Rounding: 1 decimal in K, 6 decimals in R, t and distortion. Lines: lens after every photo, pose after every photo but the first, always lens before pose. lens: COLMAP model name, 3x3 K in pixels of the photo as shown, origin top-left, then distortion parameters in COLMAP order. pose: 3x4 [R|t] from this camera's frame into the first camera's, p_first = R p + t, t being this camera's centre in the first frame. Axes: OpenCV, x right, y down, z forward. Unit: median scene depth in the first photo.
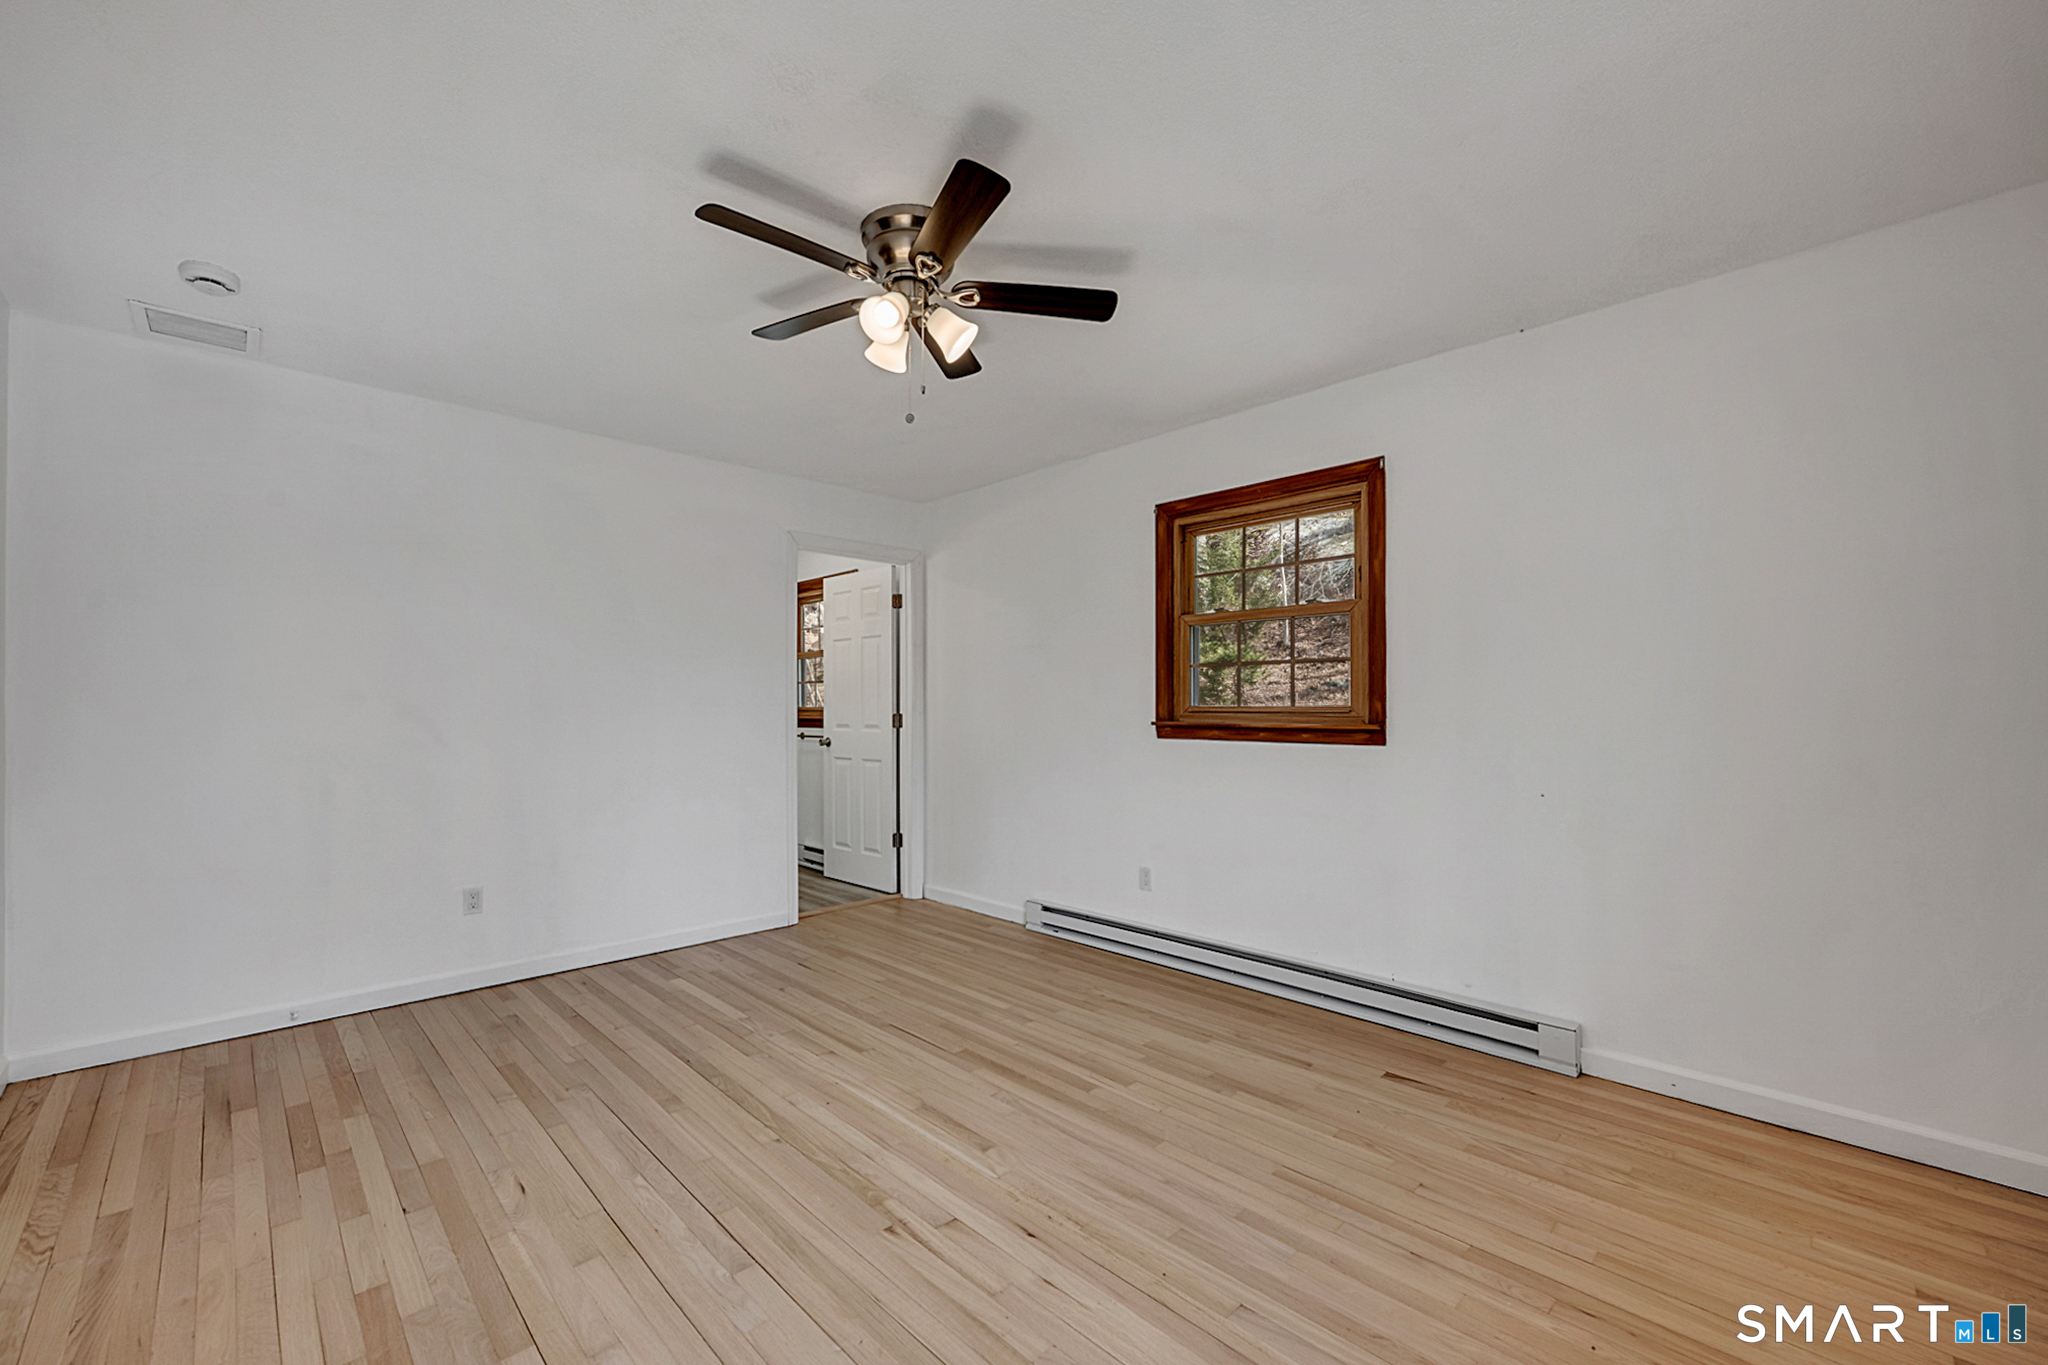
lens RADIAL K [[901.7, 0, 1012.3], [0, 901.7, 702.9], [0, 0, 1]] dist [0.000198, 0.000042]
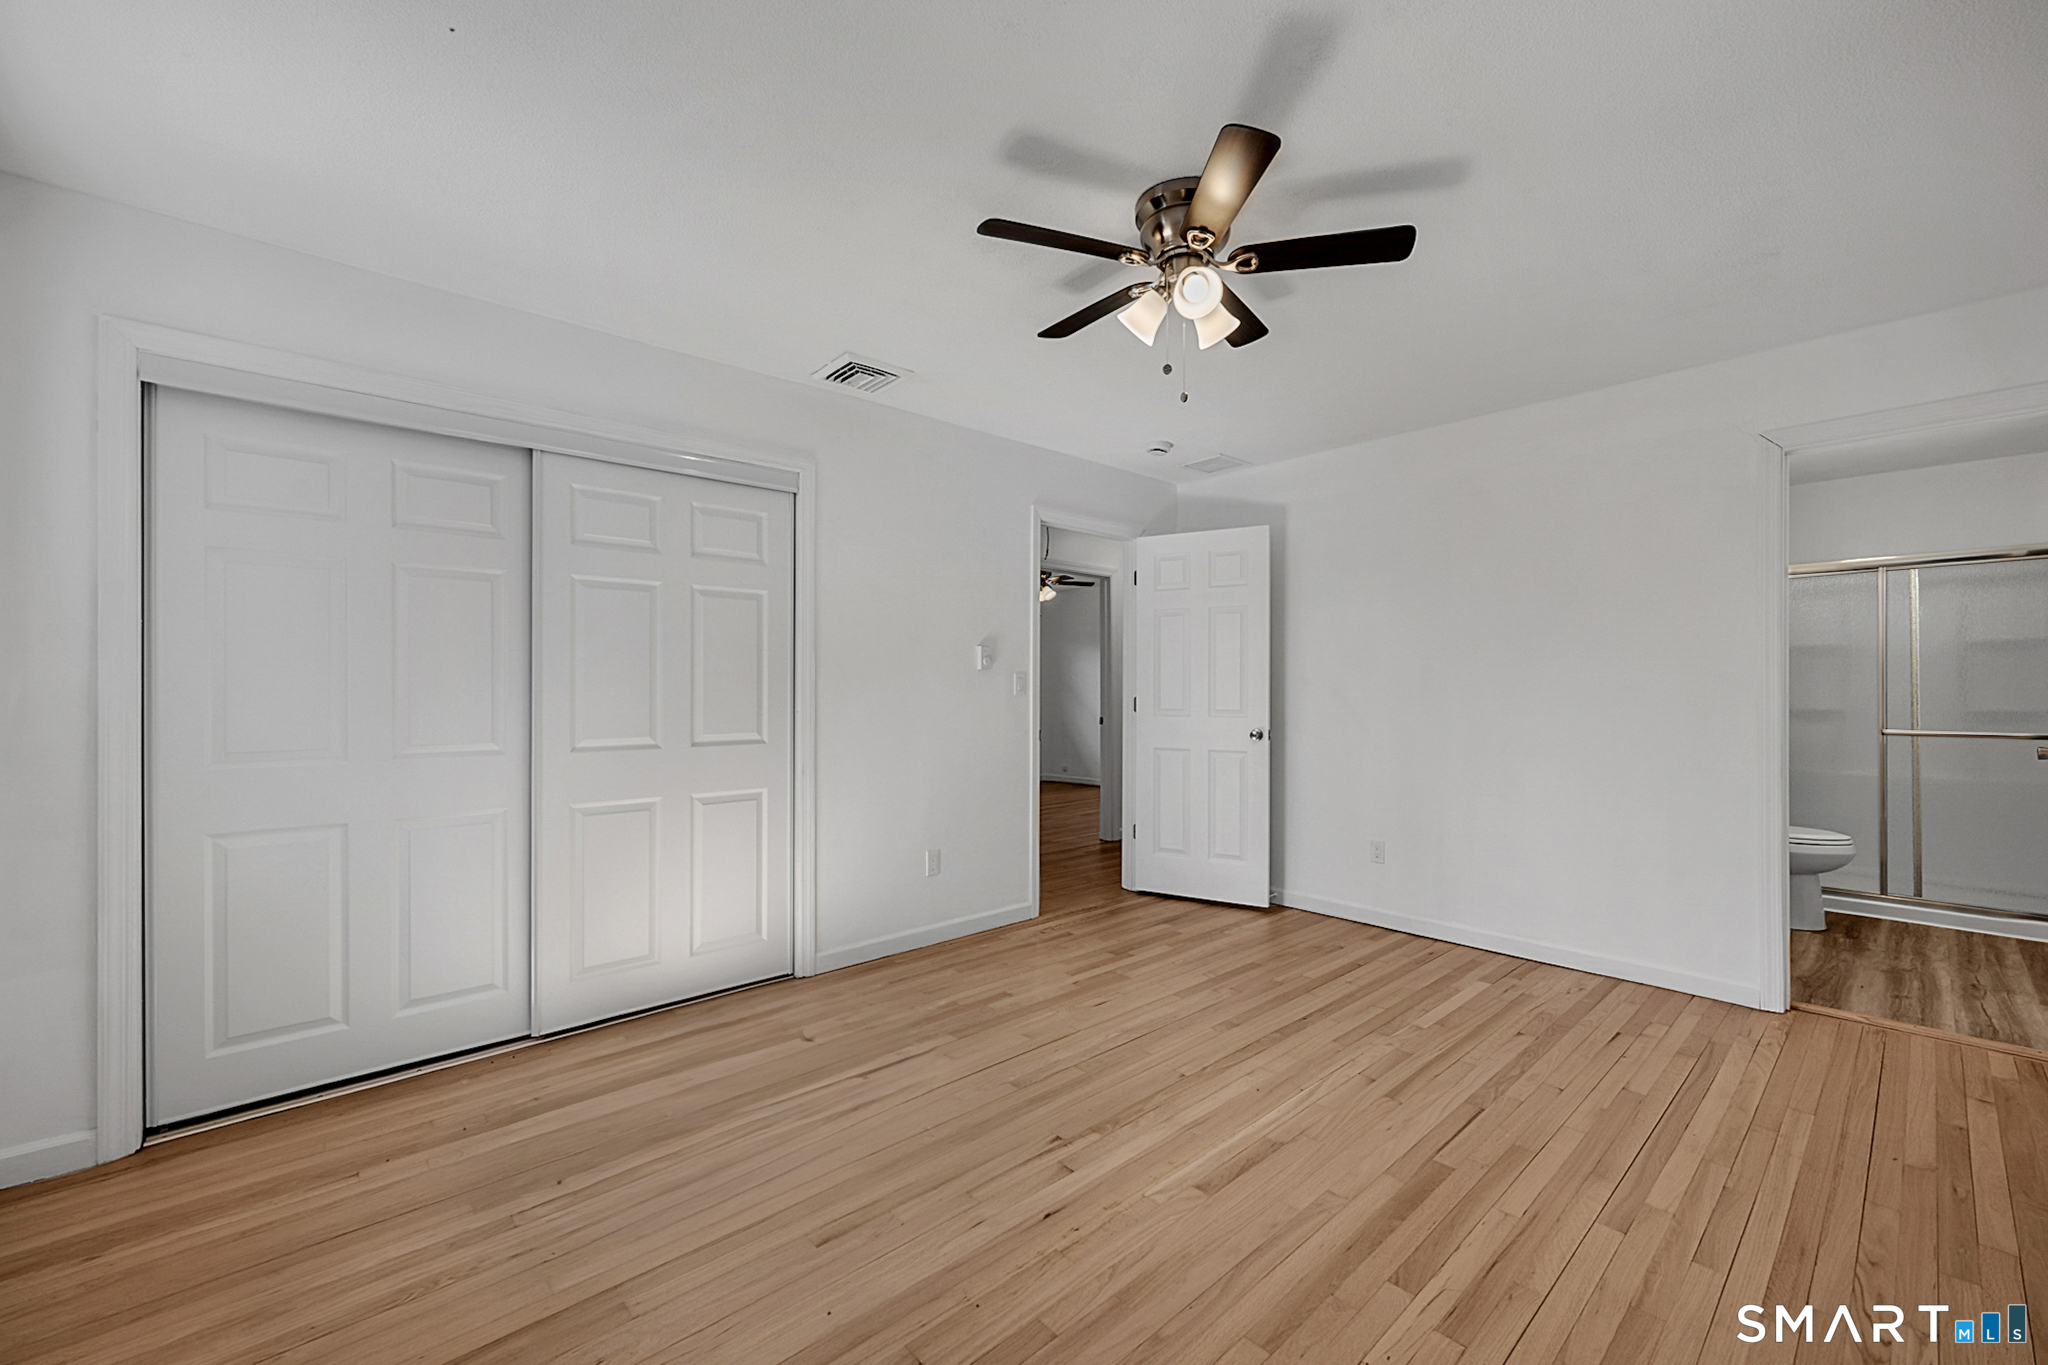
lens RADIAL K [[748.4, 0, 1024.0], [0, 748.4, 682.5], [0, 0, 1]] dist [0.000237, -0.000001]
pose [[-0.035732, -0.009757, -0.999314, 0.543938], [0.005824, 0.999933, -0.009971, -0.024838], [0.999344, -0.006176, -0.035673, 0.591146]]
